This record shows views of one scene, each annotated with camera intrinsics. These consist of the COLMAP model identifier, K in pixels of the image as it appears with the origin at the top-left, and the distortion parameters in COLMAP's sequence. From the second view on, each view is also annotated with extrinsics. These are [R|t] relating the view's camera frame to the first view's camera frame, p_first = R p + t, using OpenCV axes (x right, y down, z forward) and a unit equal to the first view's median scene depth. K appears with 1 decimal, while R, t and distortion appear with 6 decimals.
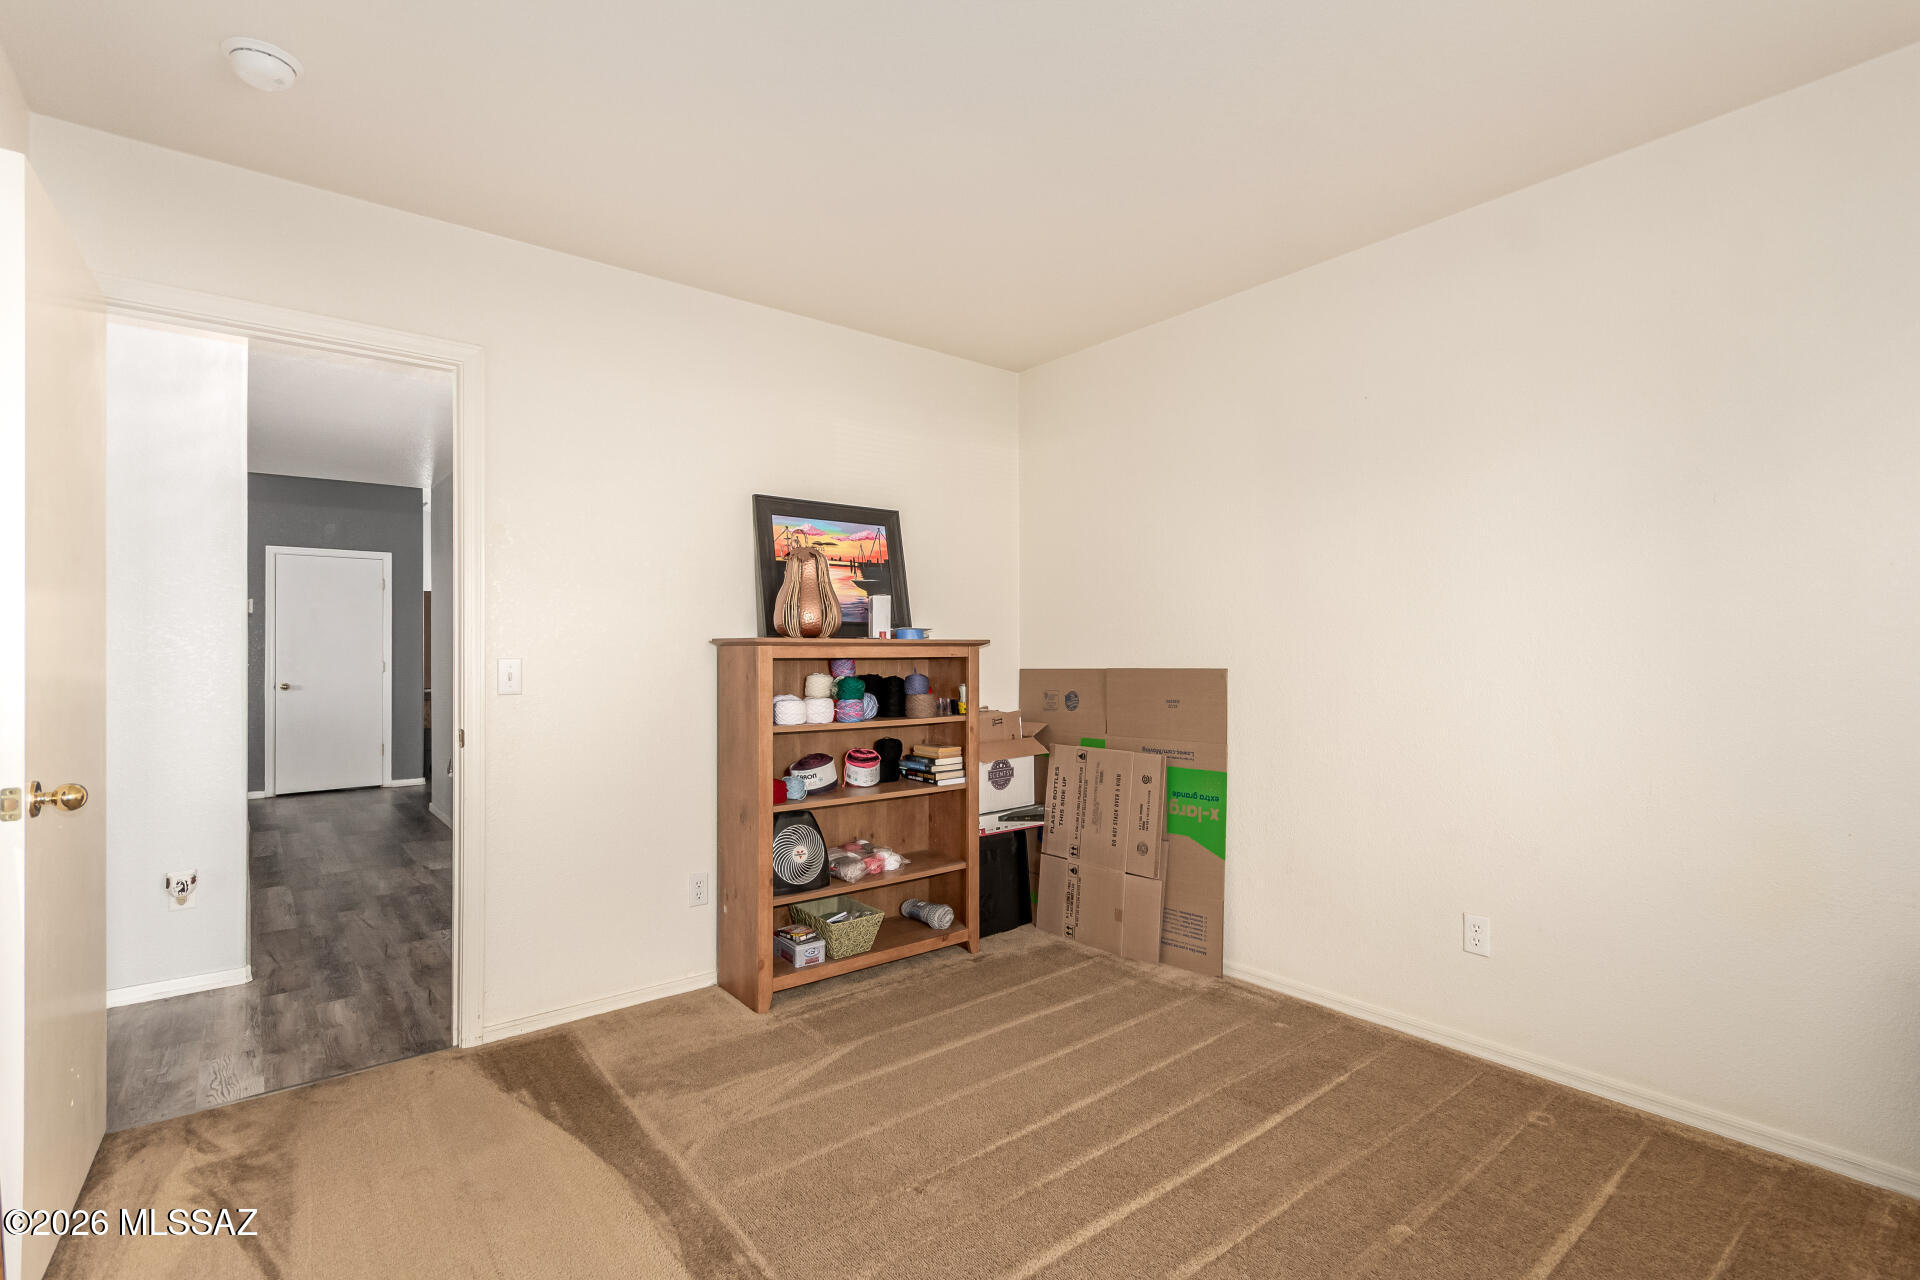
lens RADIAL K [[881.9, 0, 966.5], [0, 881.9, 656.3], [0, 0, 1]] dist [0.000439, 0.000526]
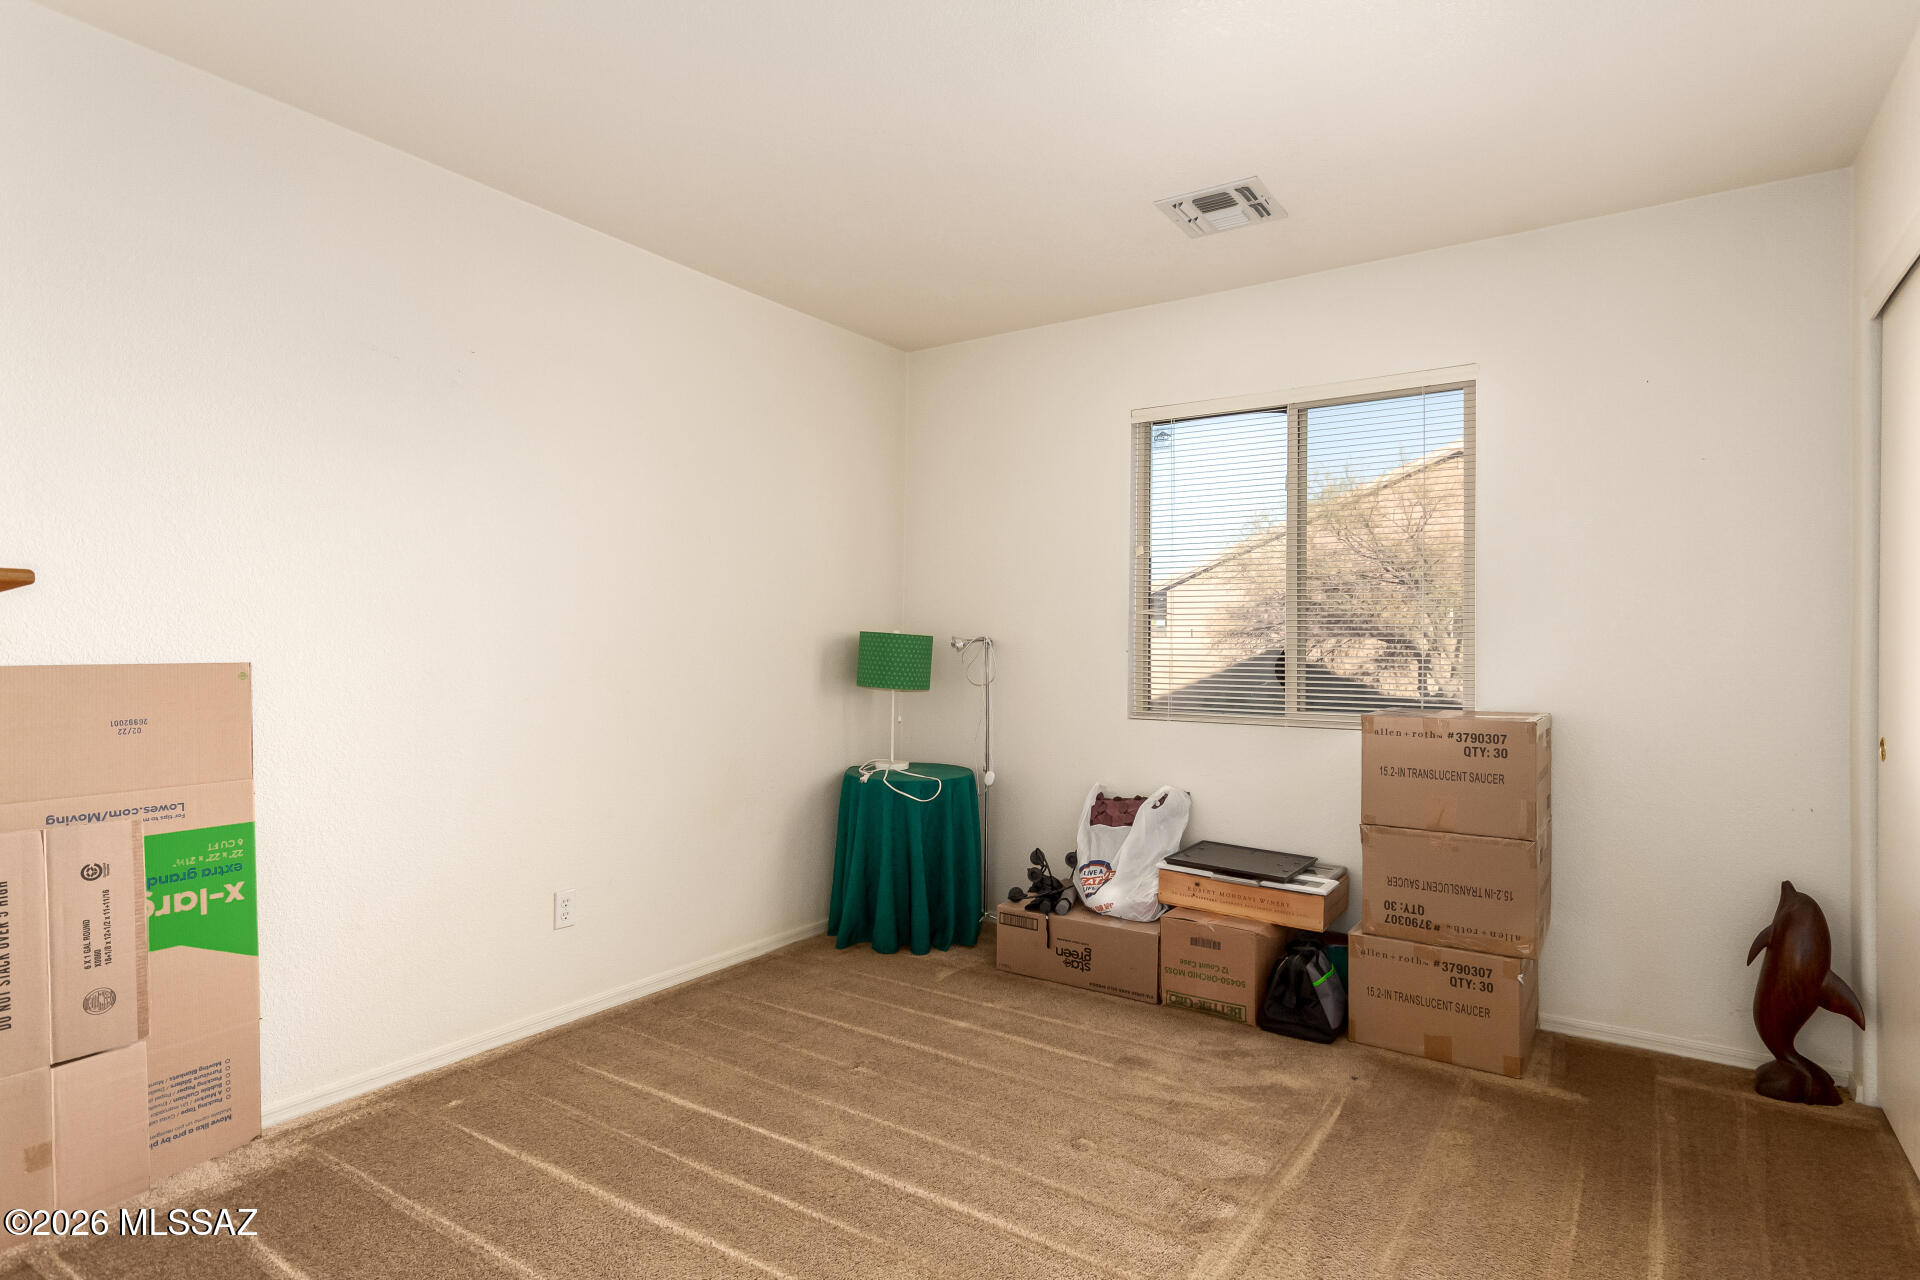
lens RADIAL K [[1011.6, 0, 960.0], [0, 1011.6, 640.0], [0, 0, 1]] dist [-0.000440, -0.000009]
pose [[-0.290051, 0.007060, 0.956985, -0.559059], [-0.003761, 0.999957, -0.008517, 0.001725], [-0.957004, -0.006069, -0.290012, 0.698246]]
